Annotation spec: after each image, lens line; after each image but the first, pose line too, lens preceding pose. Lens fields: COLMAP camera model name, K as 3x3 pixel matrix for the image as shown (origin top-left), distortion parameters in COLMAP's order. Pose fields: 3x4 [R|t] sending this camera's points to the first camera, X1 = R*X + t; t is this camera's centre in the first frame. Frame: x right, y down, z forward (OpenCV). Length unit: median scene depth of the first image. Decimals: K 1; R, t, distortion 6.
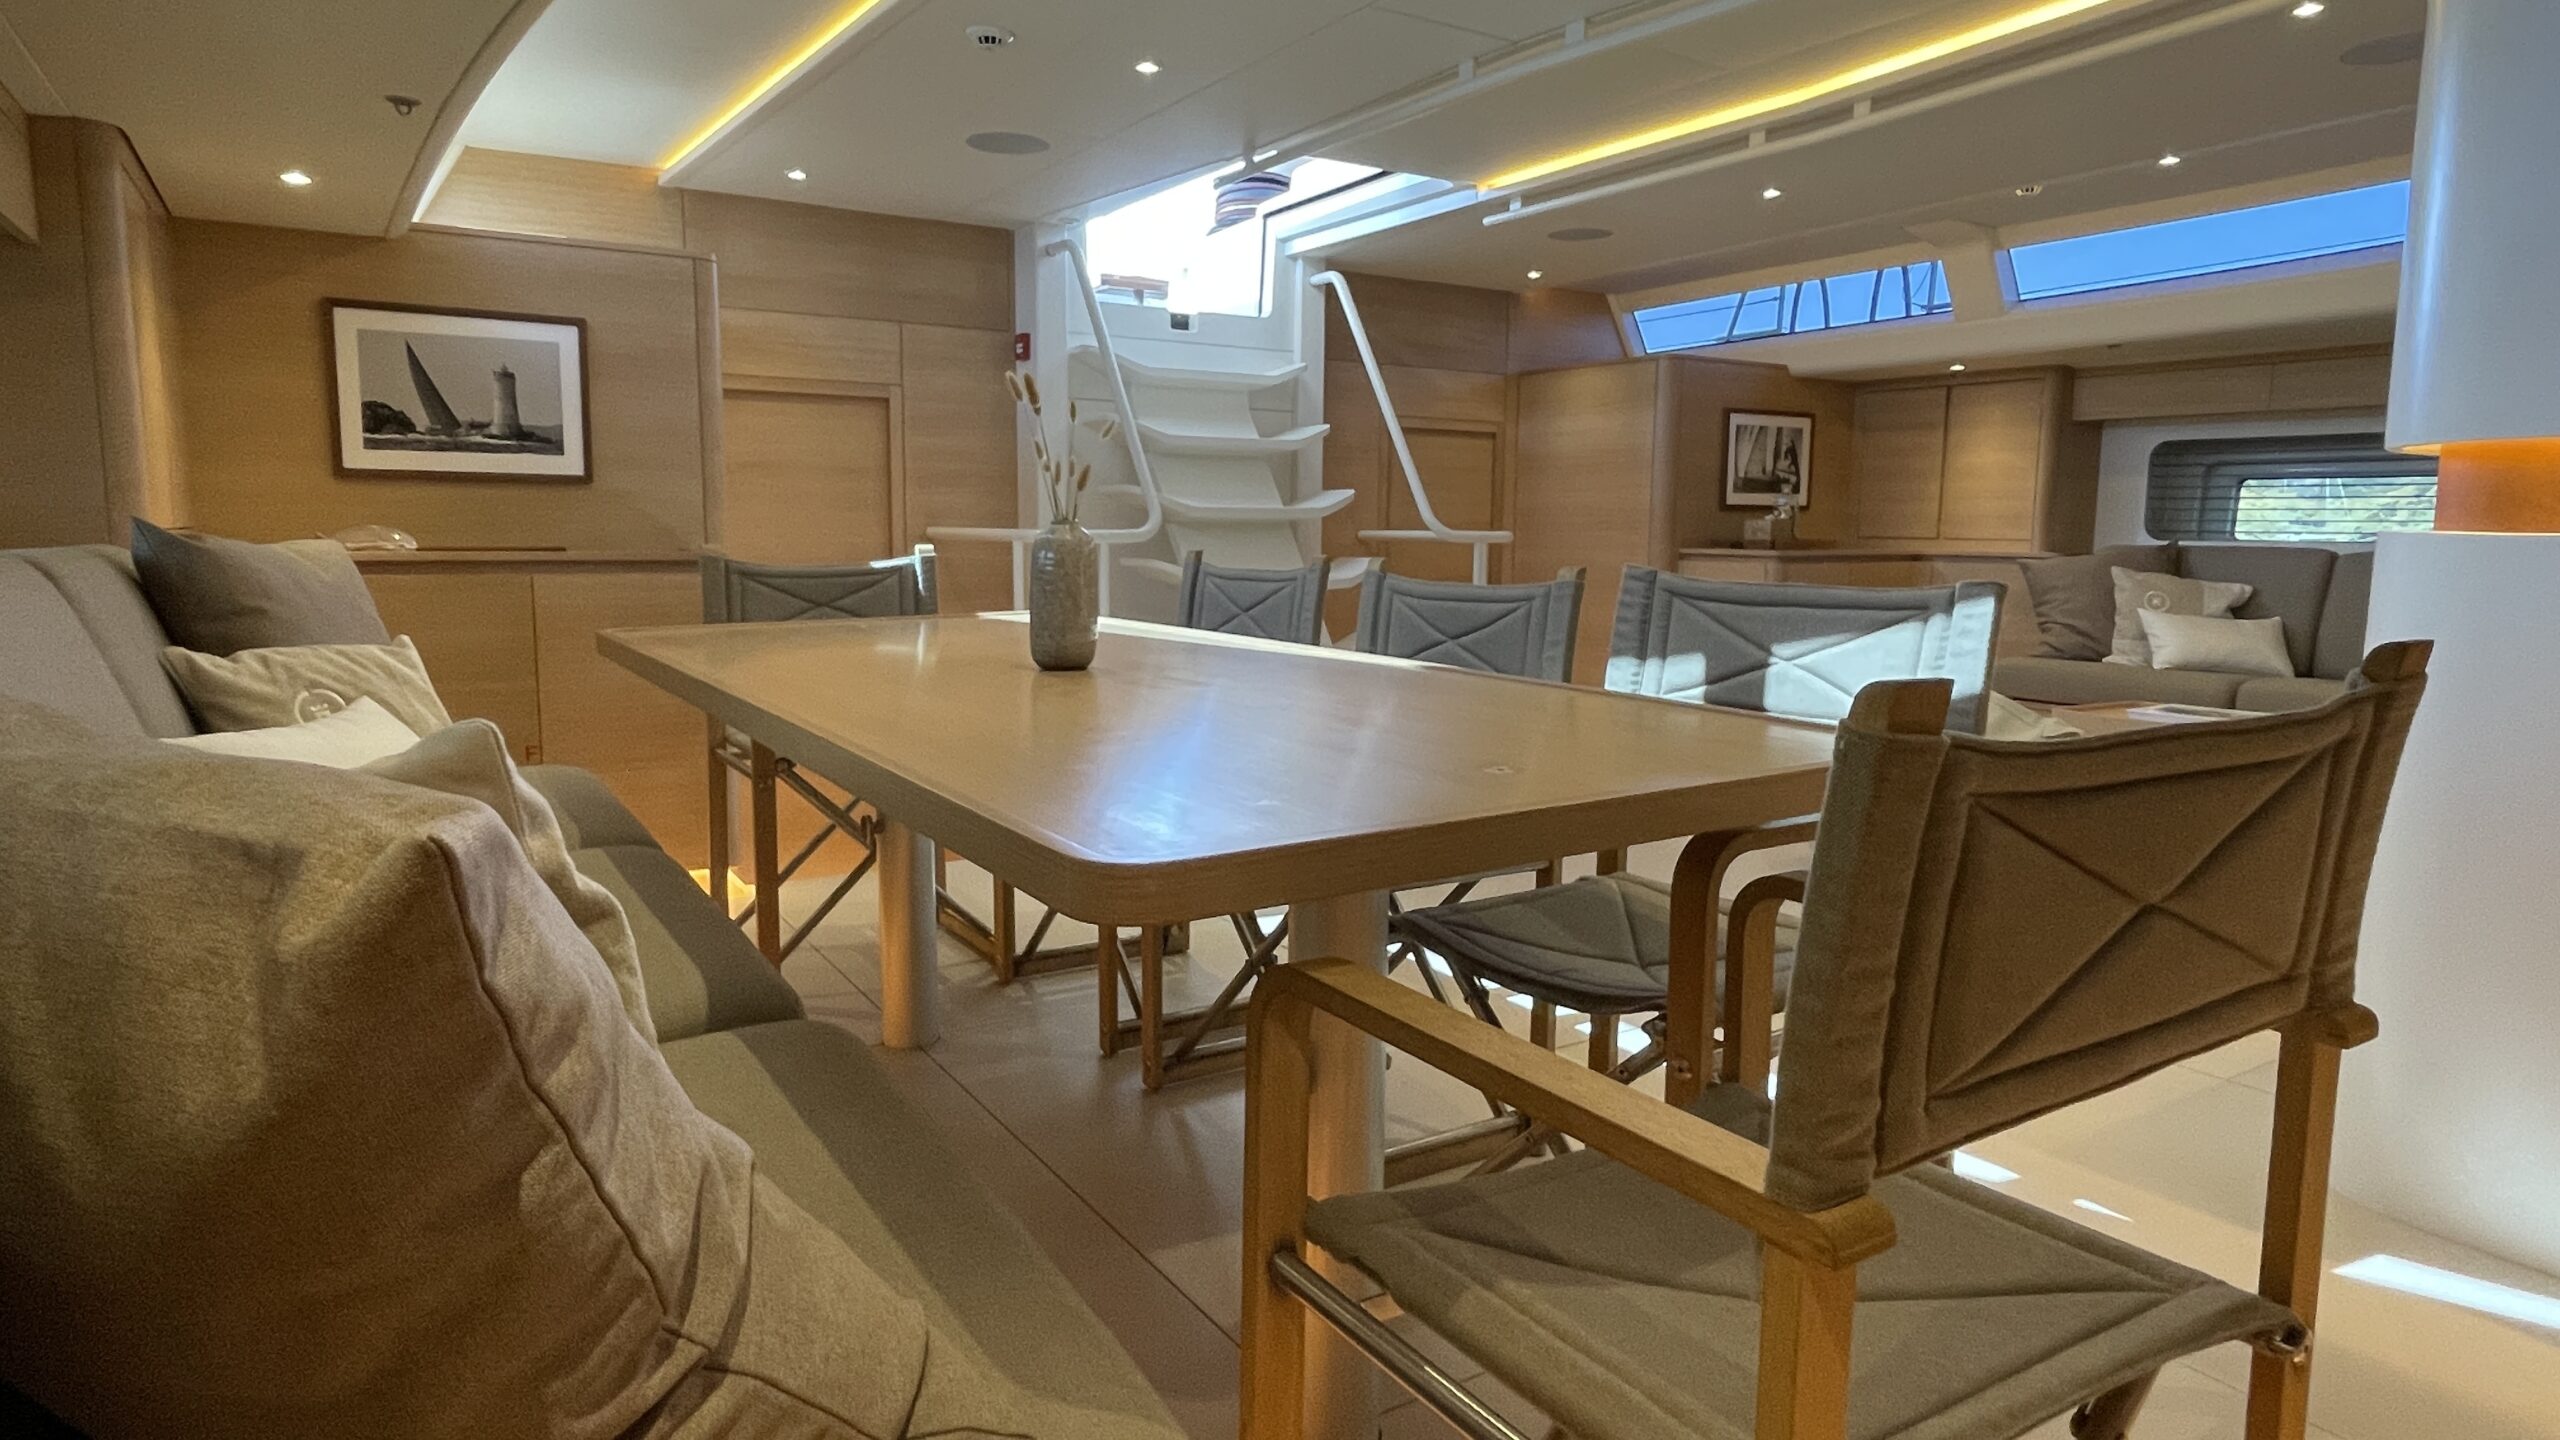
lens RADIAL K [[1410.6, 0, 1280.0], [0, 1410.6, 720.0], [0, 0, 1]] dist [-0.001085, 0.002346]
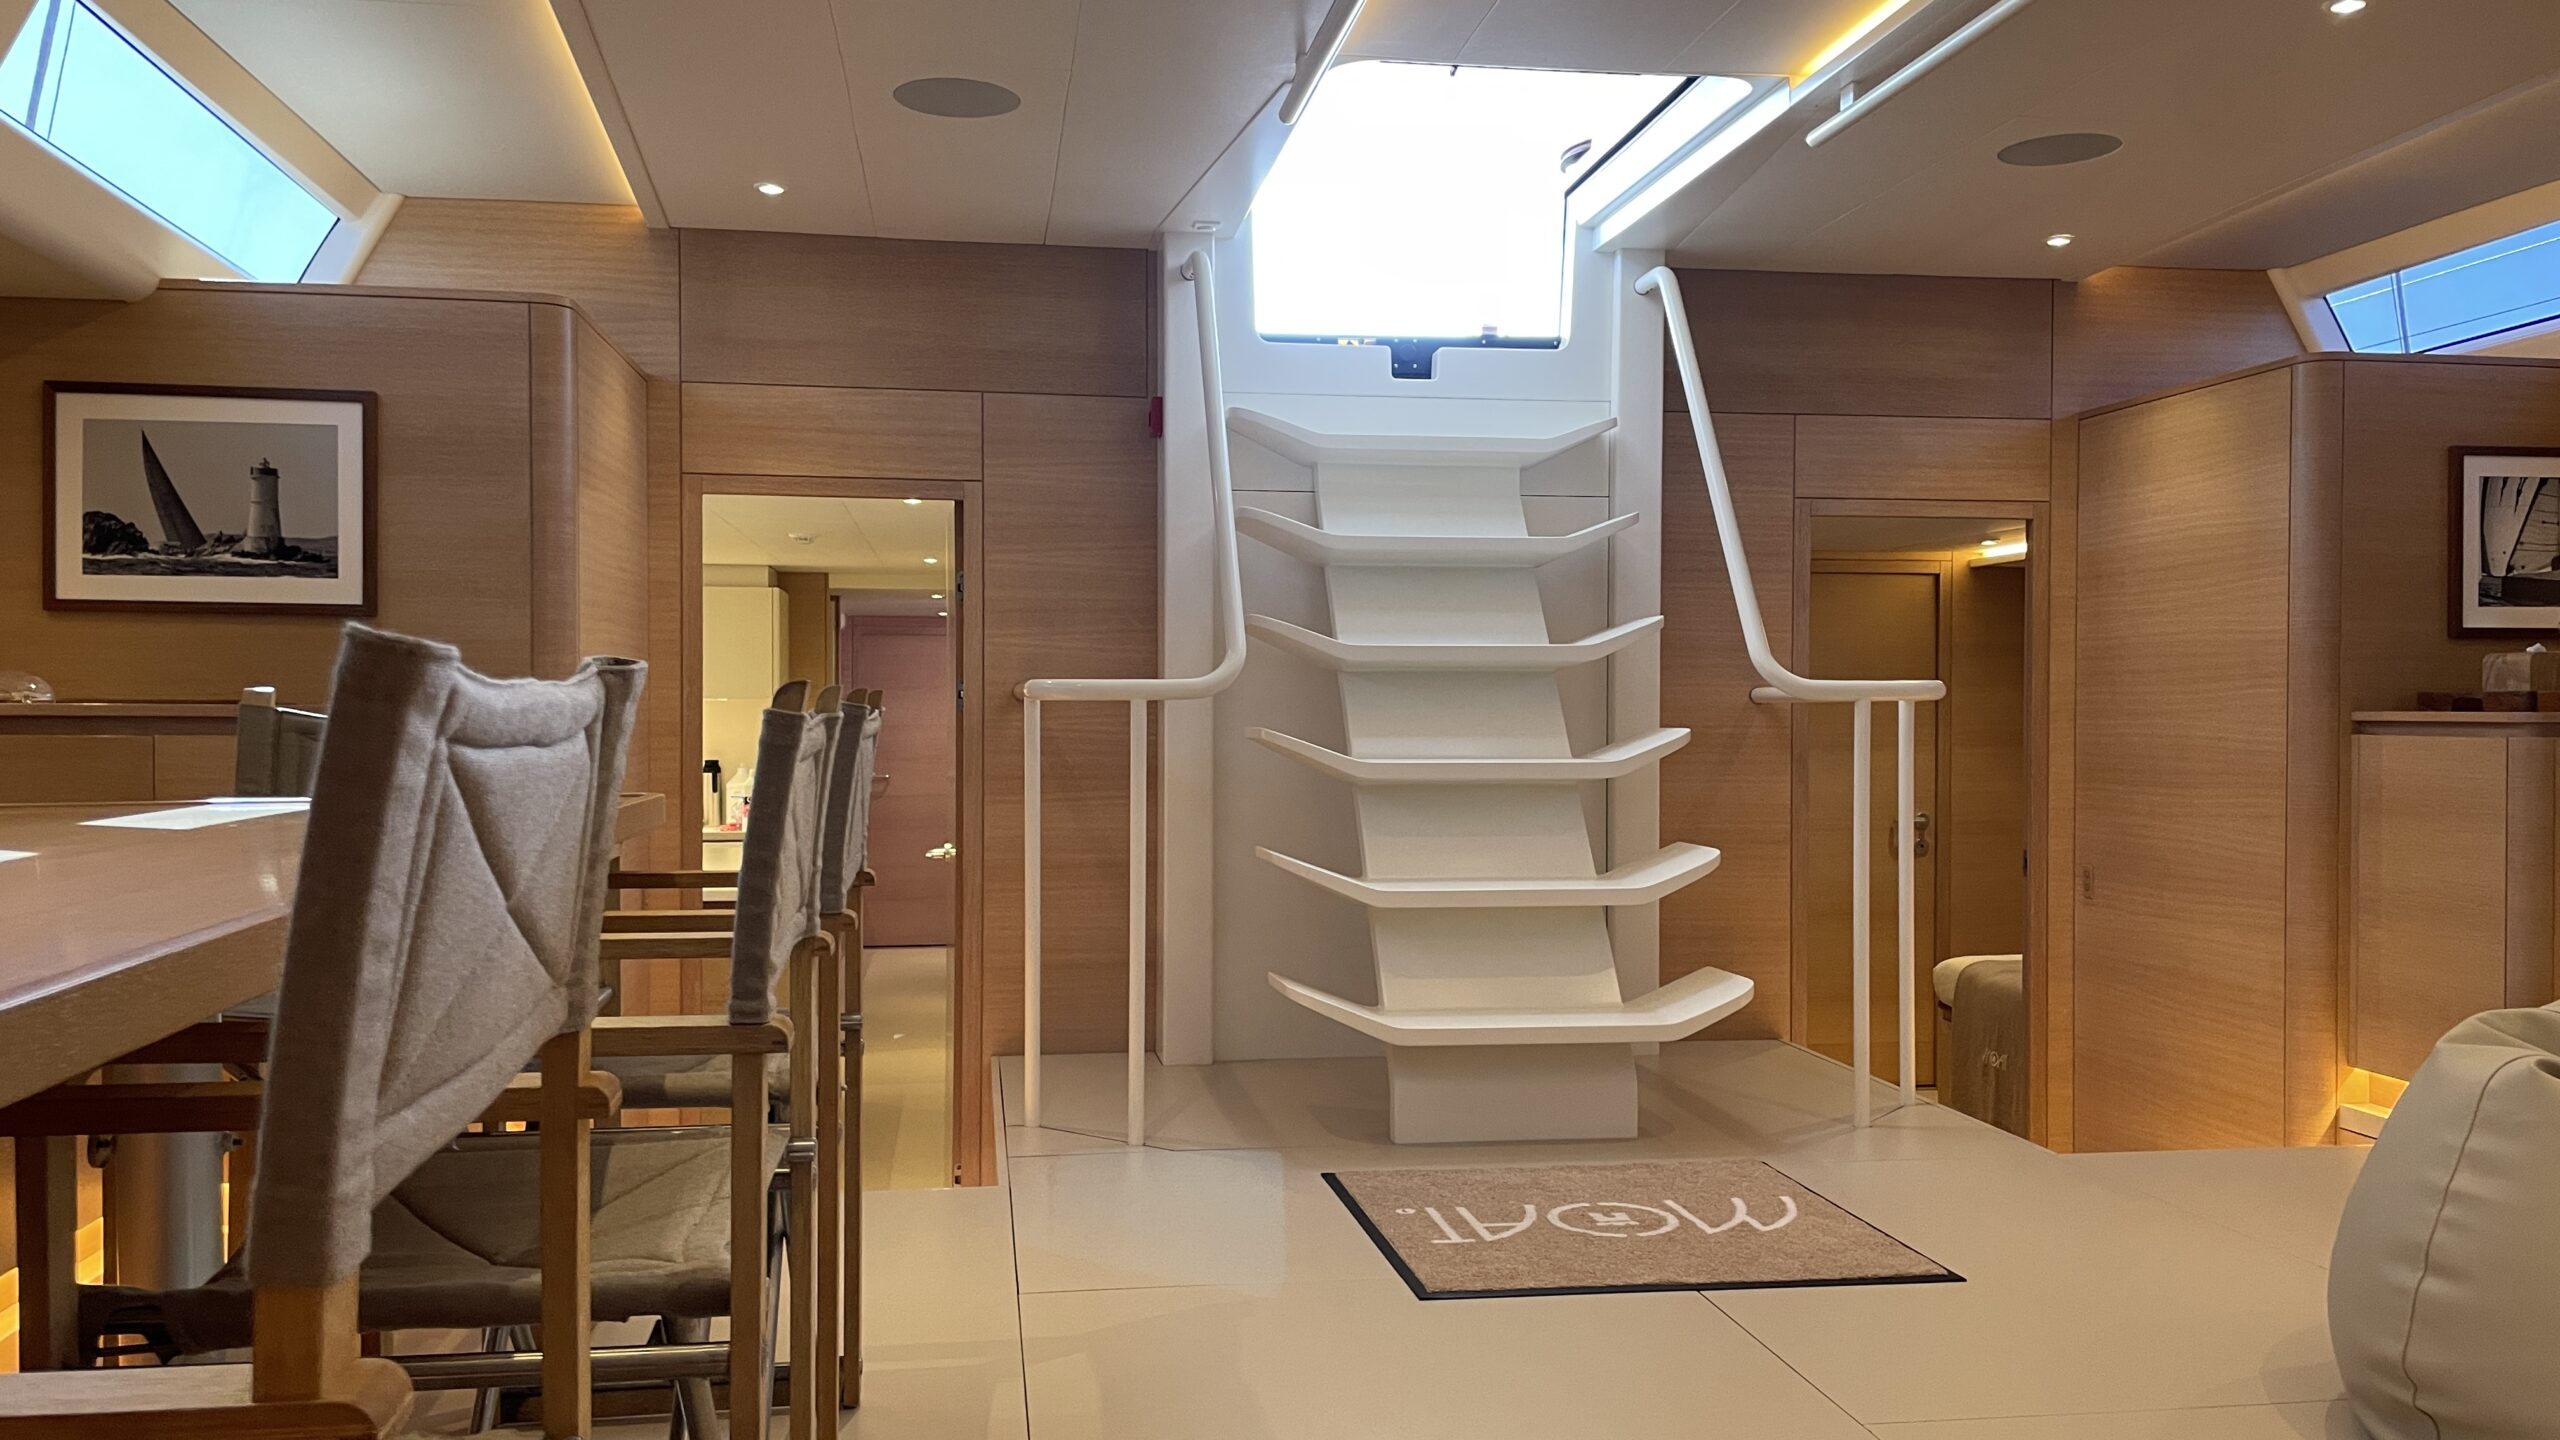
lens RADIAL K [[1919.7, 0, 1238.8], [0, 1919.7, 753.8], [0, 0, 1]] dist [0.083806, -0.100451]
pose [[0.916776, 0.003273, -0.399387, 0.234451], [-0.048702, 0.993420, -0.103653, -0.012024], [0.396420, 0.114477, 0.910904, 0.207651]]
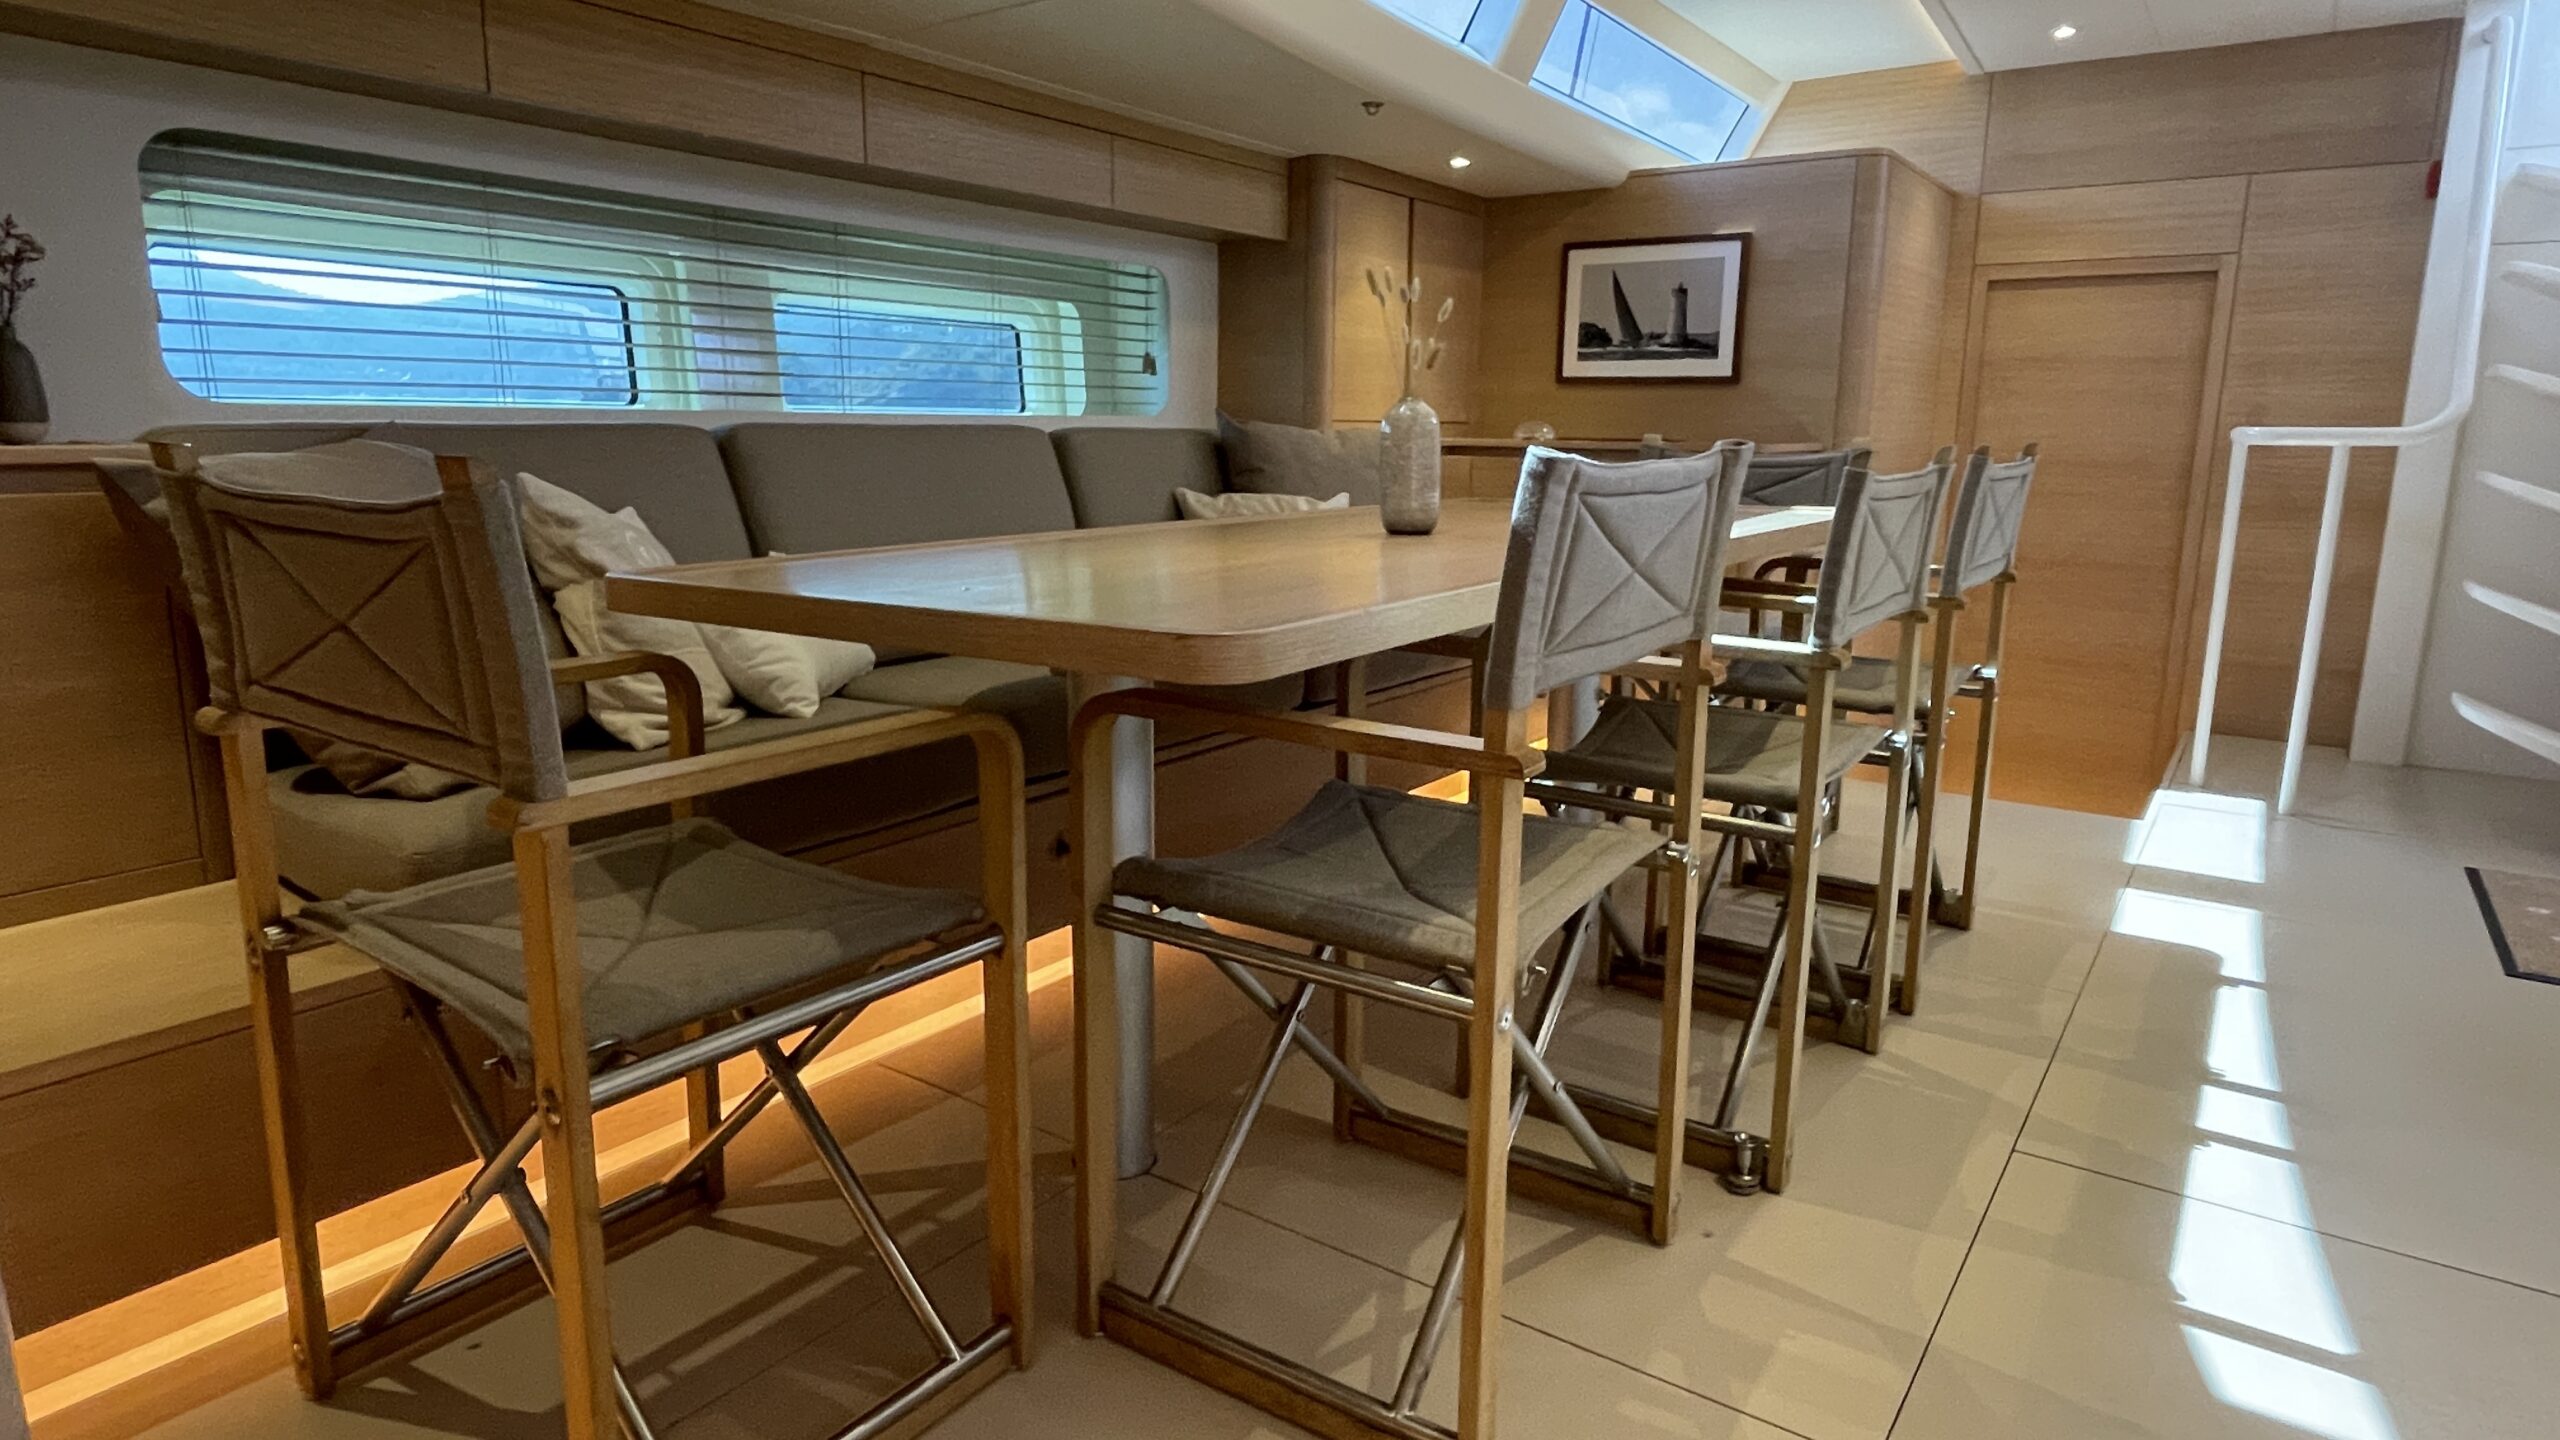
lens RADIAL K [[1410.6, 0, 1280.0], [0, 1410.6, 720.0], [0, 0, 1]] dist [-0.001085, 0.002346]
pose [[0.387739, 0.184641, -0.903087, 0.317832], [-0.131428, 0.980796, 0.144101, -0.014887], [0.912351, 0.062817, 0.404560, 0.177373]]
